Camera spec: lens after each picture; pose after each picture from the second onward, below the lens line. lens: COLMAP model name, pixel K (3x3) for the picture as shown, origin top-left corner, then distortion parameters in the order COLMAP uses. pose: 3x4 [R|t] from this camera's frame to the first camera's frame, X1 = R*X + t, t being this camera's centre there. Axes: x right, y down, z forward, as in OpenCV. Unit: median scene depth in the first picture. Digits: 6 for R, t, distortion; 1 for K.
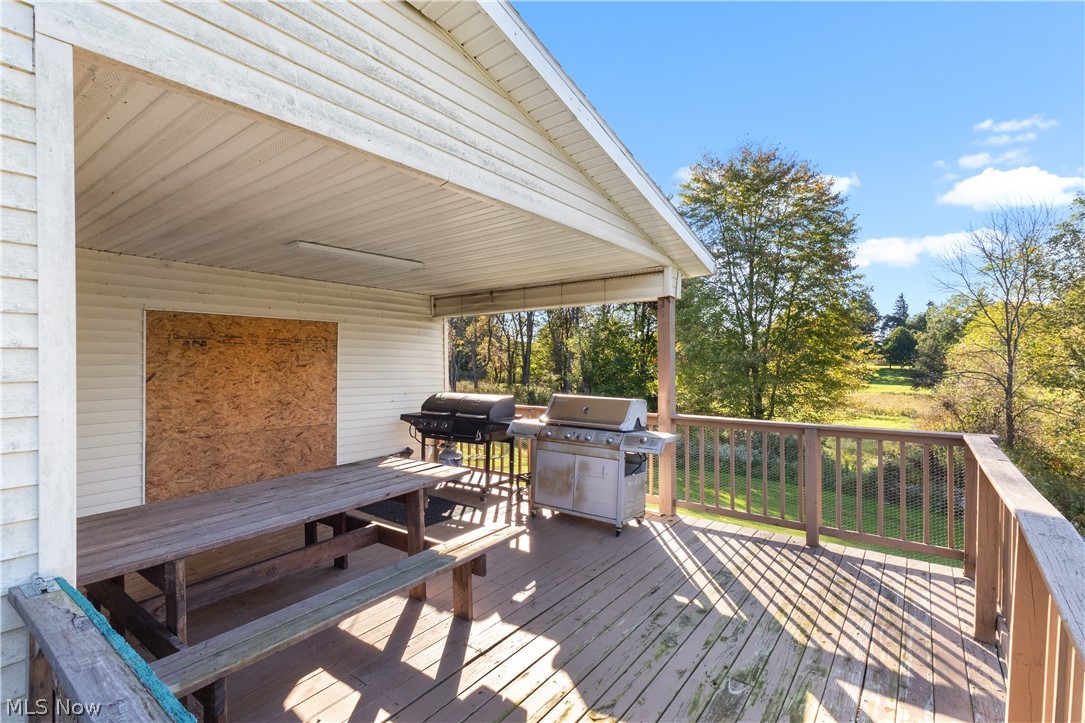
lens RADIAL K [[510.9, 0, 541.3], [0, 510.9, 358.8], [0, 0, 1]] dist [-0.003223, 0.003424]
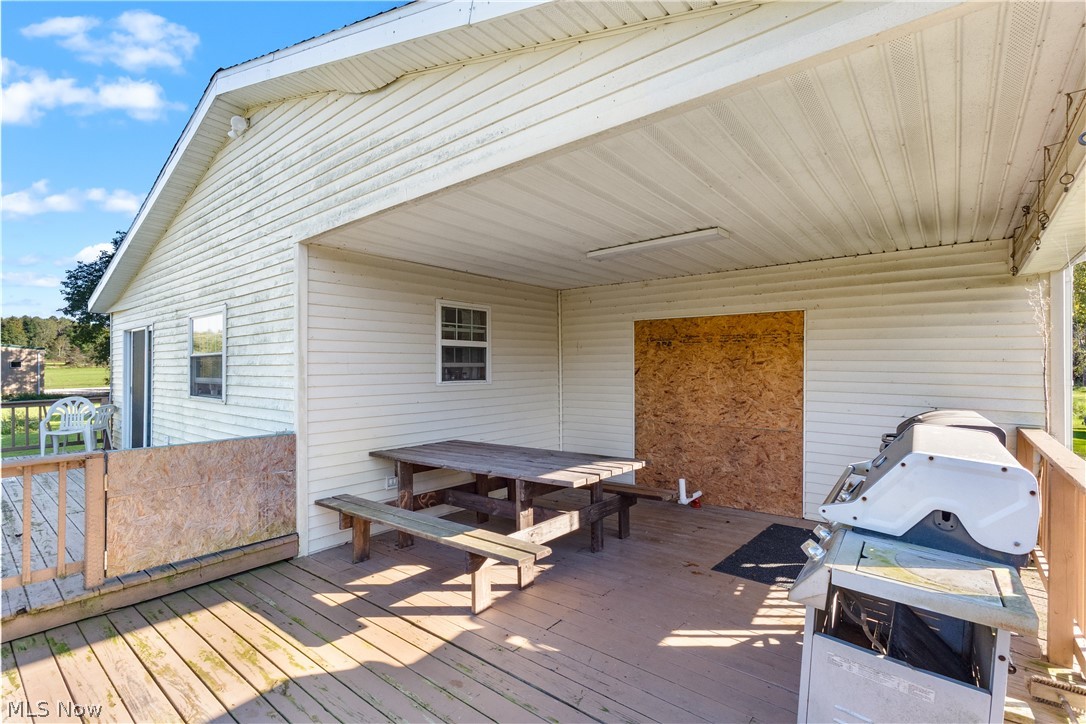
lens RADIAL K [[511.4, 0, 542.3], [0, 511.4, 367.4], [0, 0, 1]] dist [-0.003223, 0.003424]
pose [[-0.057889, 0.004260, -0.998314, 0.480017], [0.006555, 0.999971, 0.003887, 0.015978], [0.998302, -0.006319, -0.057915, 0.678461]]
